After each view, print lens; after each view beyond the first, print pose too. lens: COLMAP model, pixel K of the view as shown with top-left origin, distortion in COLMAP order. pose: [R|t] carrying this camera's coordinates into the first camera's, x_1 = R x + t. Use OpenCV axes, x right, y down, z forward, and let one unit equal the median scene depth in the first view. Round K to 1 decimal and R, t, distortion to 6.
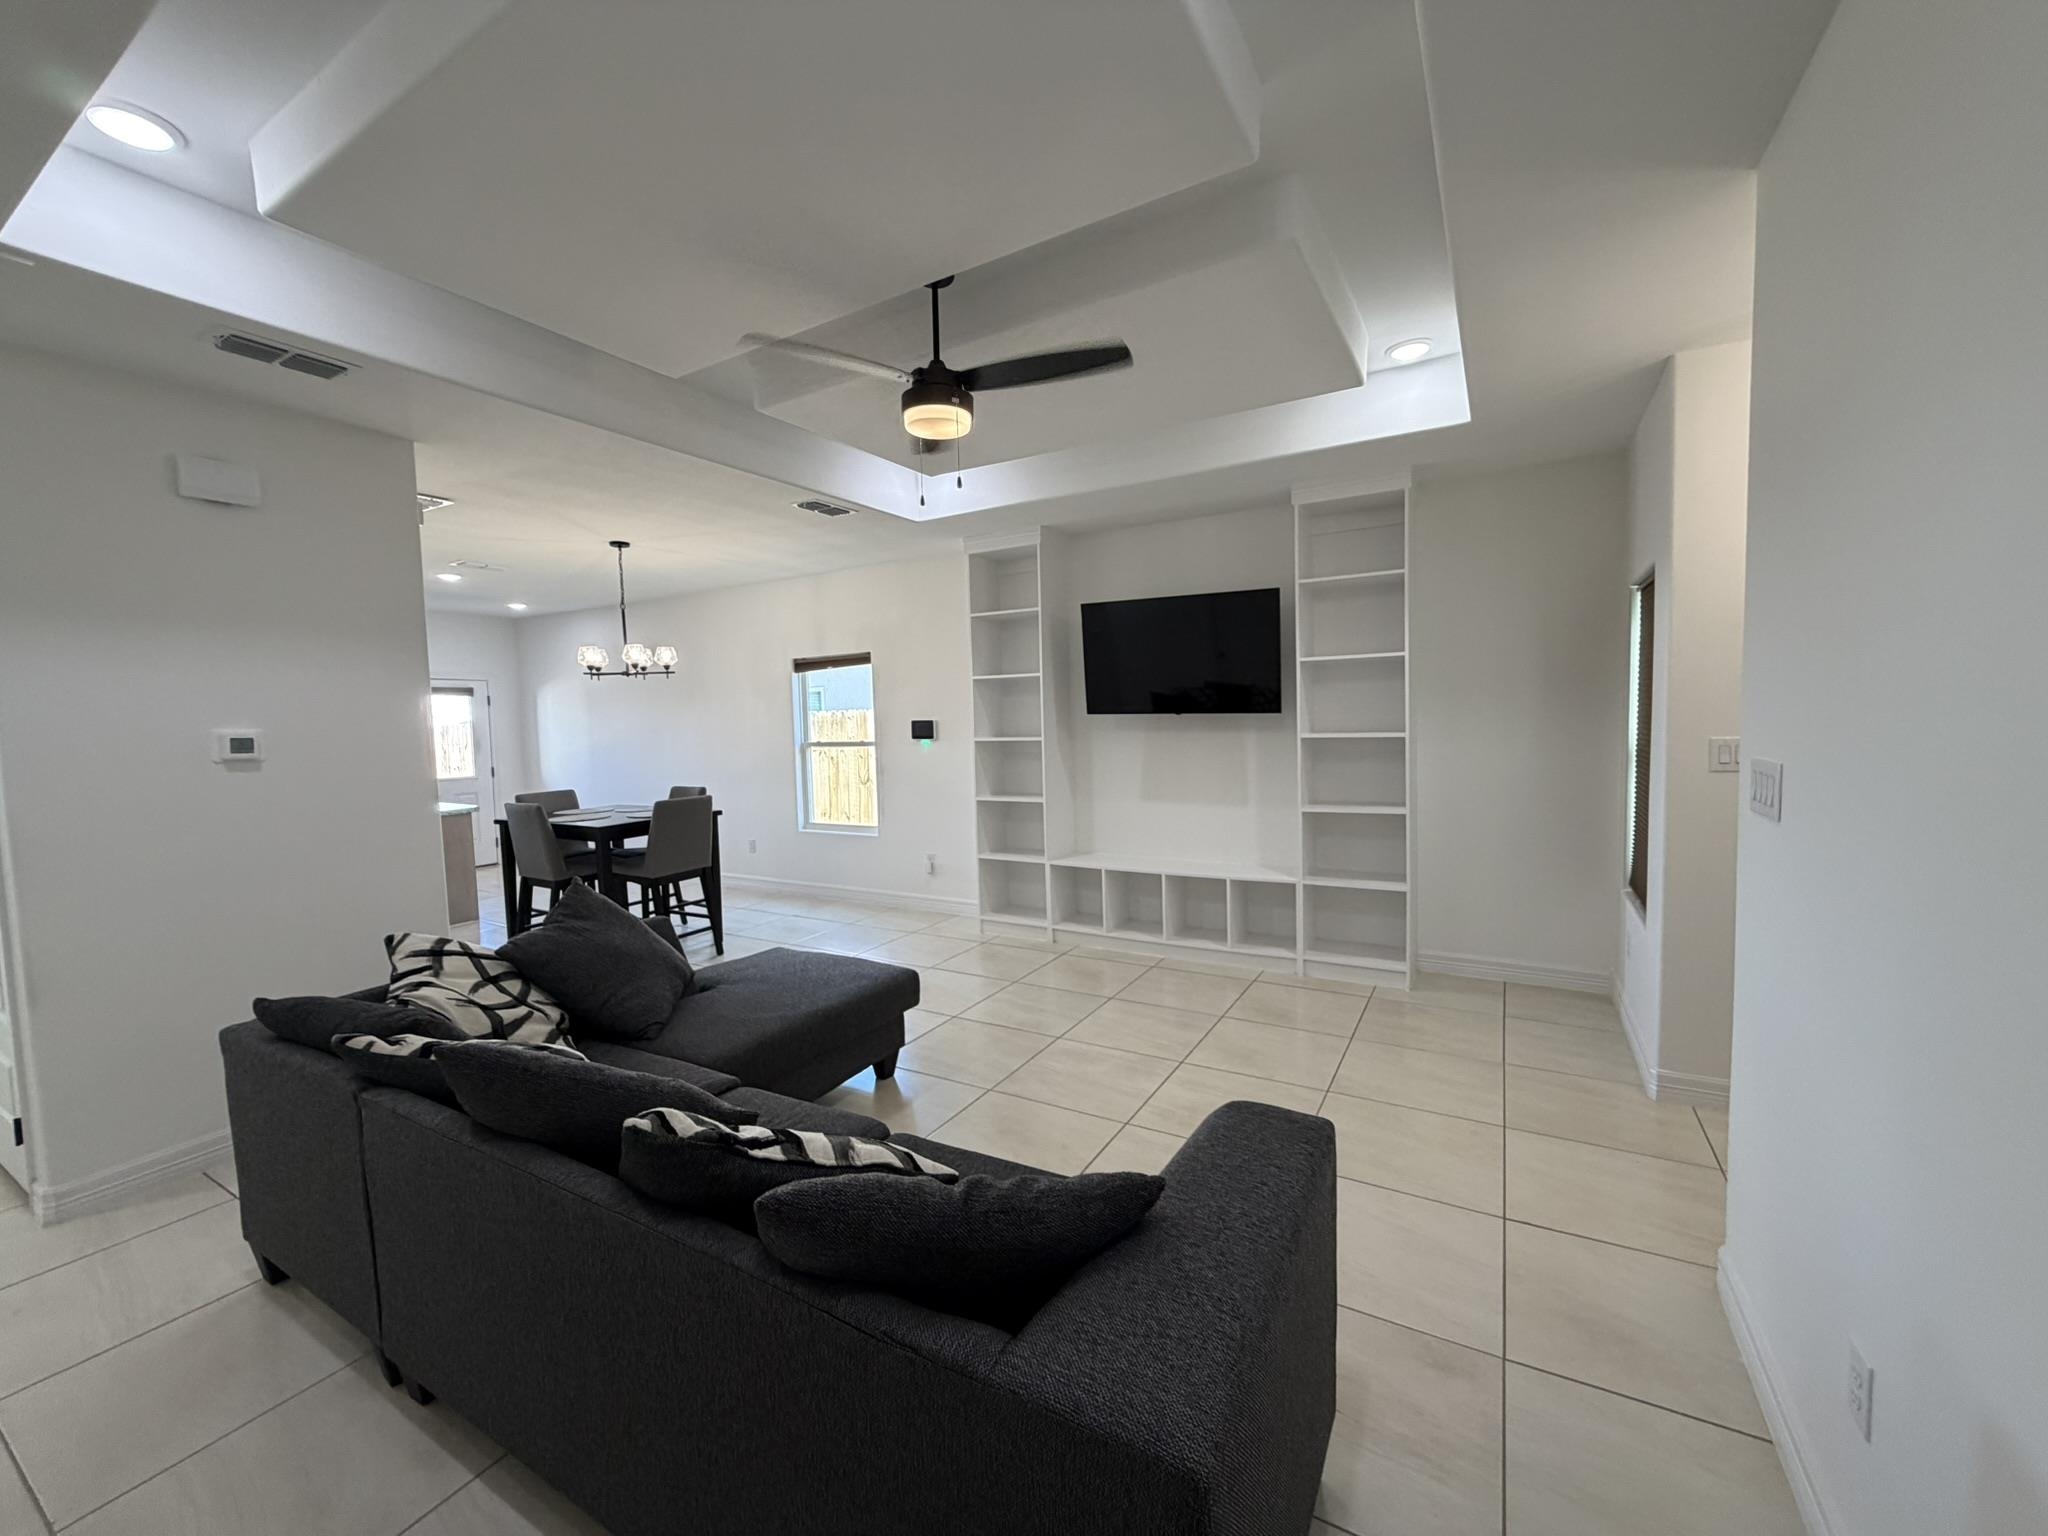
lens RADIAL K [[820.2, 0, 1022.8], [0, 820.2, 768.2], [0, 0, 1]] dist [0.000008, -0.000540]
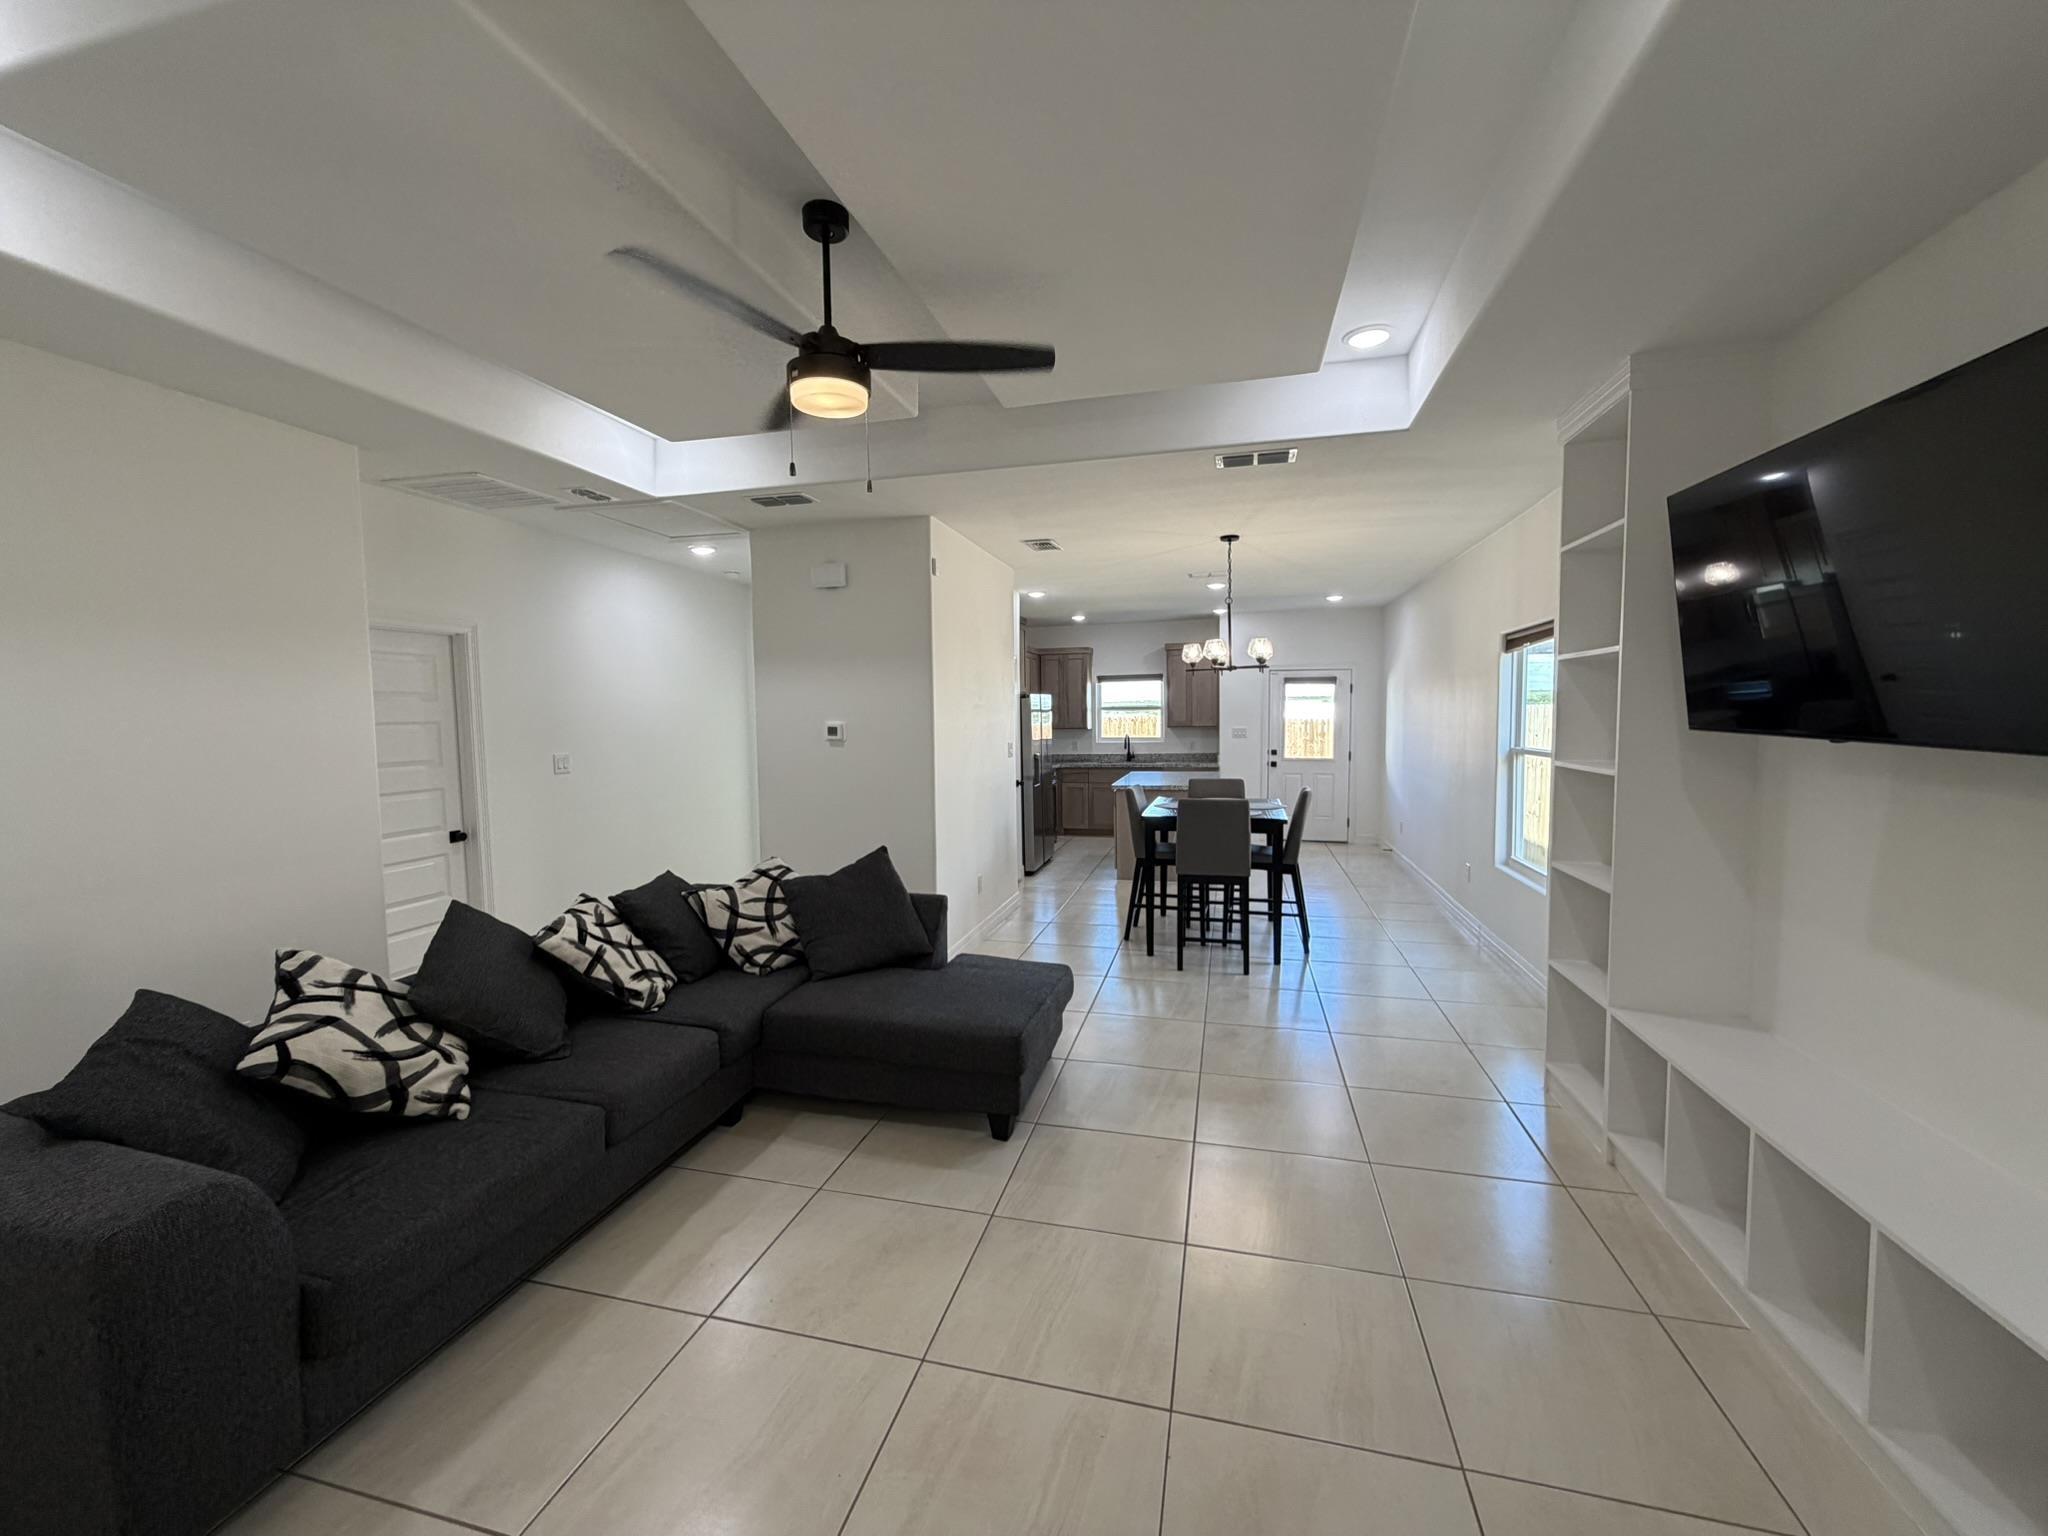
lens RADIAL K [[820.2, 0, 1014.3], [0, 820.2, 768.7], [0, 0, 1]] dist [0.000008, -0.000540]
pose [[0.265601, 0.090912, -0.959787, 0.405021], [-0.061073, 0.995131, 0.077359, -0.054387], [0.962147, 0.038071, 0.269860, 0.478178]]
